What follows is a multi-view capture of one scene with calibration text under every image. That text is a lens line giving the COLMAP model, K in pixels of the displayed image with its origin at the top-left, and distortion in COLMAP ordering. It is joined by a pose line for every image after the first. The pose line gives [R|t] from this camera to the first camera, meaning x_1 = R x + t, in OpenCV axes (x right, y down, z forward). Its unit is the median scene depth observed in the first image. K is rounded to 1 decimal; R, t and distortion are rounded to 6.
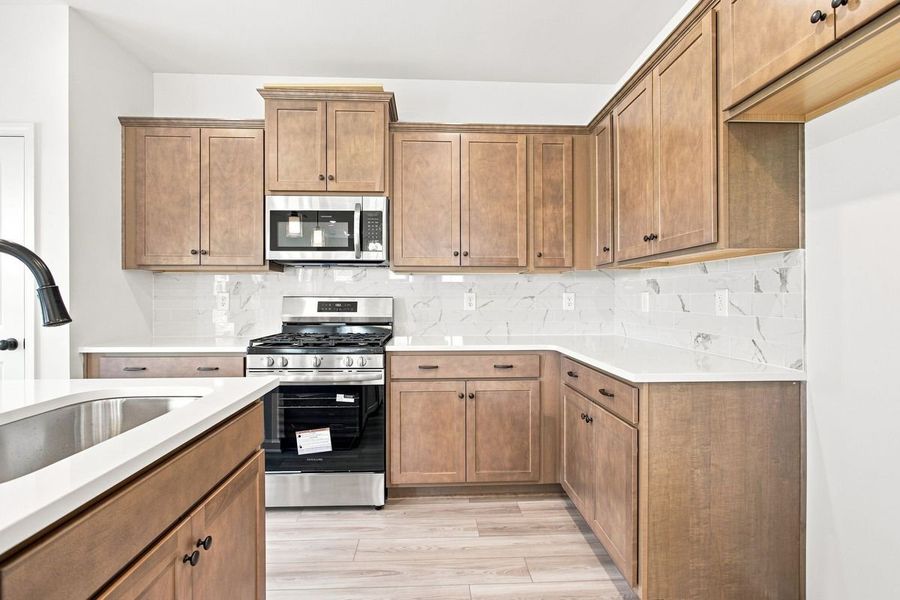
lens RADIAL K [[429.8, 0, 447.3], [0, 429.8, 297.9], [0, 0, 1]] dist [-0.006457, 0.000645]
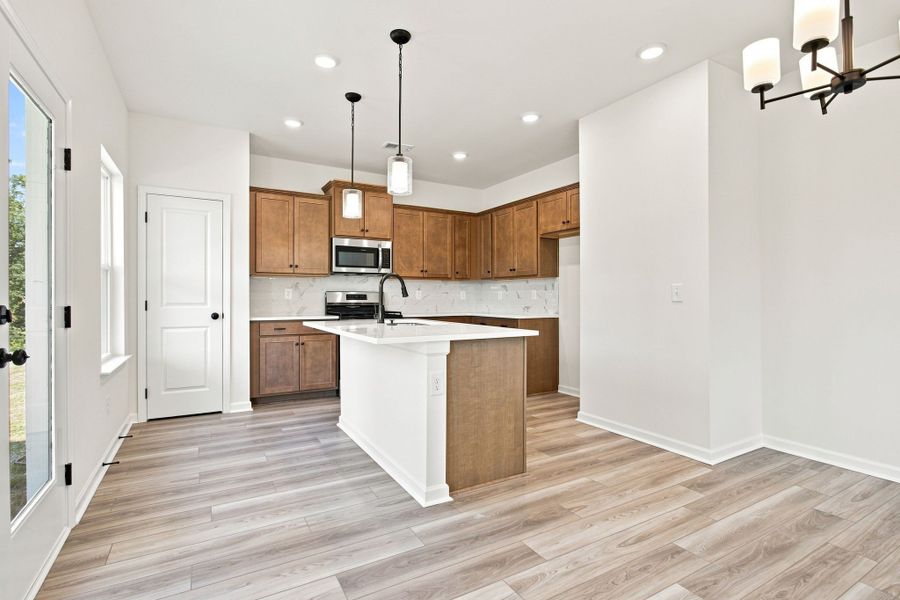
lens RADIAL K [[429.8, 0, 447.3], [0, 429.8, 297.9], [0, 0, 1]] dist [-0.006457, 0.000645]
pose [[0.890893, 0.001643, 0.454211, -0.820809], [-0.000597, 0.999997, -0.002445, 0.030688], [-0.454213, 0.001907, 0.890891, -0.892719]]
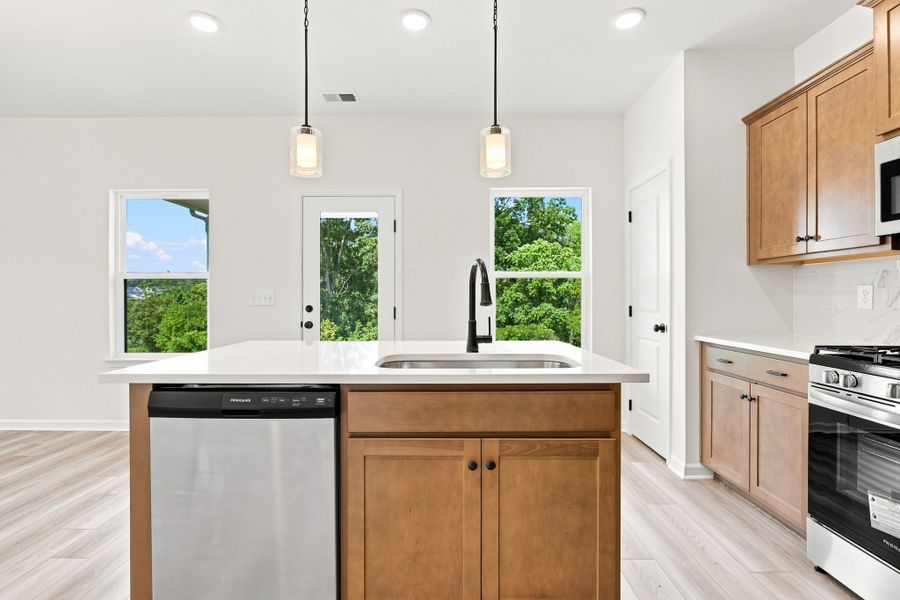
lens RADIAL K [[429.8, 0, 447.3], [0, 429.8, 297.9], [0, 0, 1]] dist [-0.006457, 0.000645]
pose [[-0.051147, 0.000029, -0.998691, 0.303071], [0.001226, 0.999999, -0.000033, 0.010387], [0.998690, -0.001226, -0.051147, 0.335322]]
